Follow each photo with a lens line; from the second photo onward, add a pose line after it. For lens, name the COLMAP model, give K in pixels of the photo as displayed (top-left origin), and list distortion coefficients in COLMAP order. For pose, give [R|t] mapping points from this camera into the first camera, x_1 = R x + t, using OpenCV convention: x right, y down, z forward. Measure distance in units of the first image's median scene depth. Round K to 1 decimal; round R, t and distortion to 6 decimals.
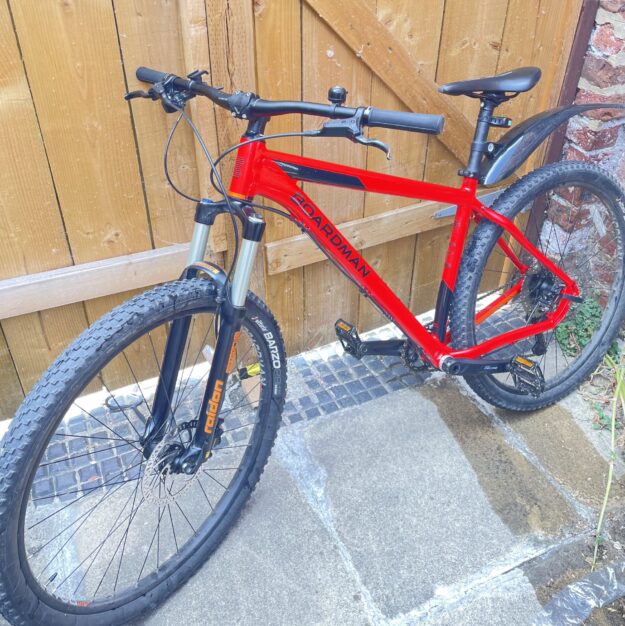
lens RADIAL K [[612.6, 0, 321.5], [0, 612.6, 248.8], [0, 0, 1]] dist [0.012240, 0.000000]
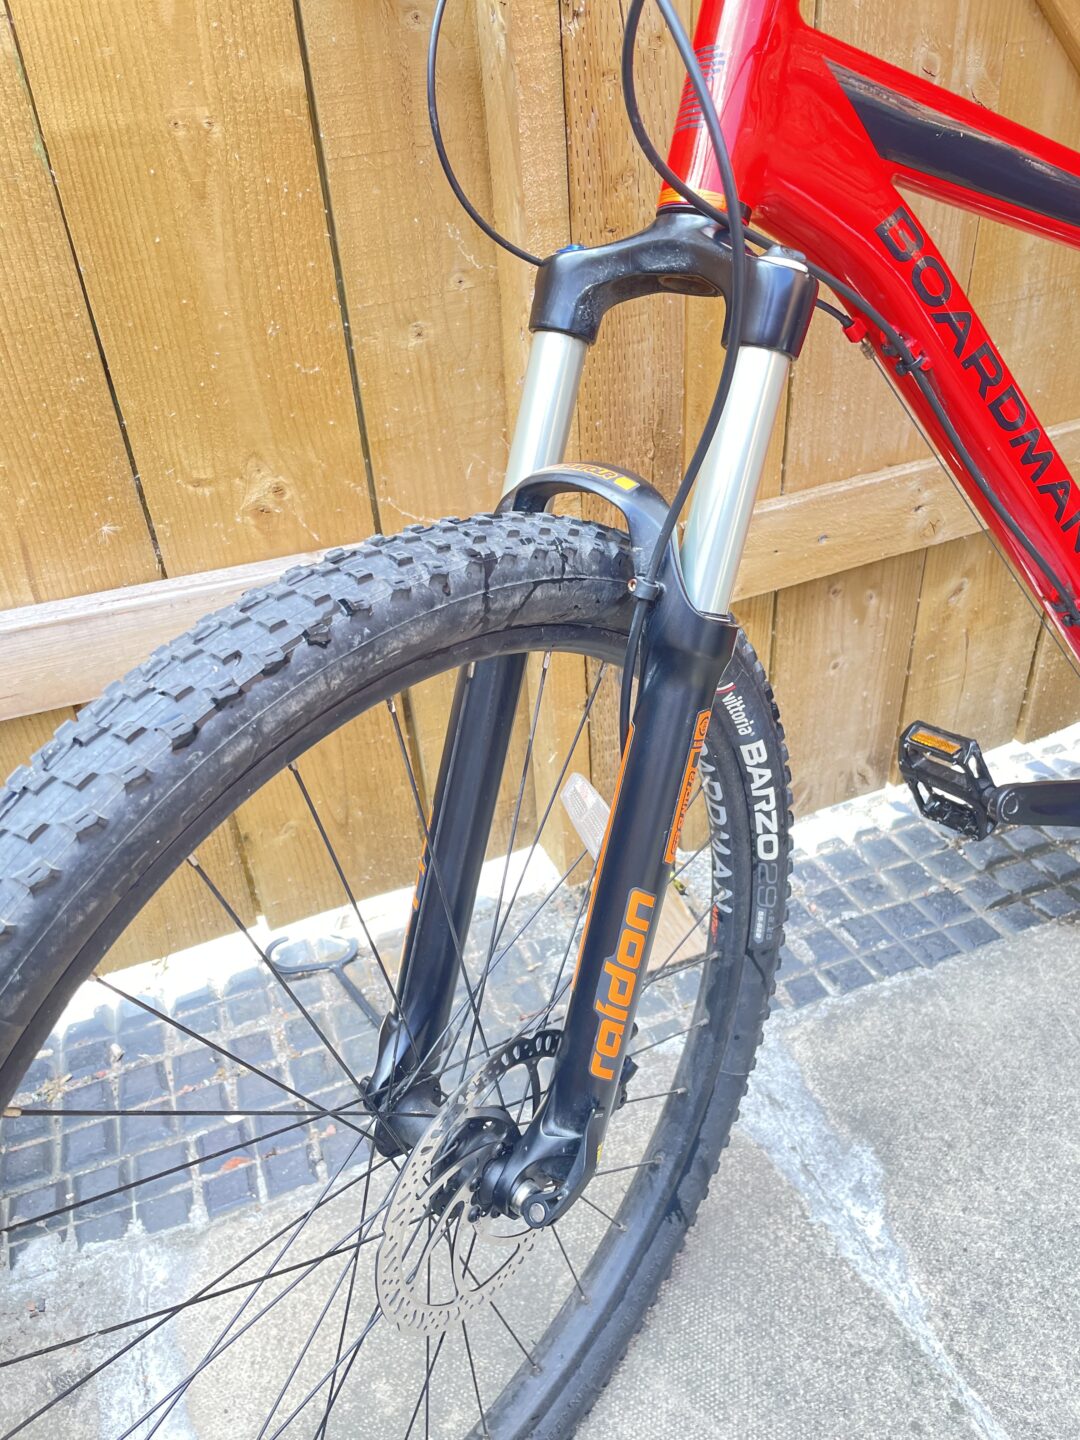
lens RADIAL K [[1058.3, 0, 539.0], [0, 1058.3, 706.9], [0, 0, 1]] dist [0.020001, -0.039809]
pose [[0.994889, -0.018034, -0.099347, -0.133291], [0.020078, 0.999606, 0.019612, 0.099815], [0.098954, -0.021507, 0.994860, 0.428345]]
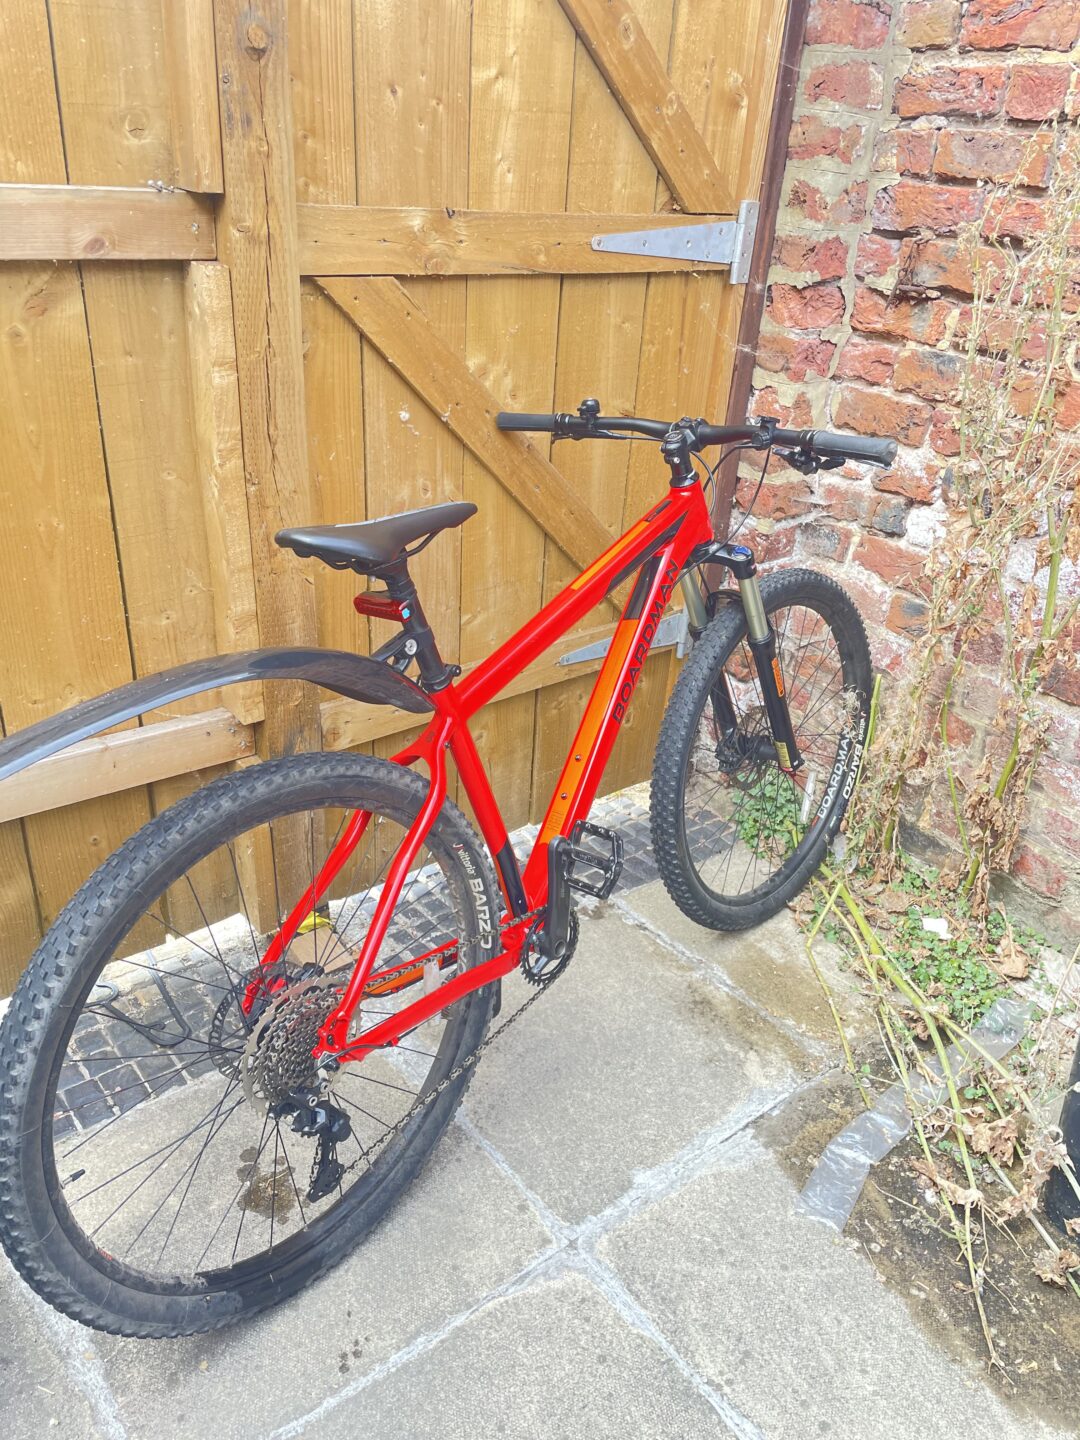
lens RADIAL K [[1058.3, 0, 553.6], [0, 1058.3, 705.6], [0, 0, 1]] dist [0.020001, -0.039809]
pose [[0.969363, -0.066080, 0.236576, -0.134122], [0.088209, 0.992537, -0.084200, 0.119287], [-0.229247, 0.102489, 0.967958, -0.156758]]
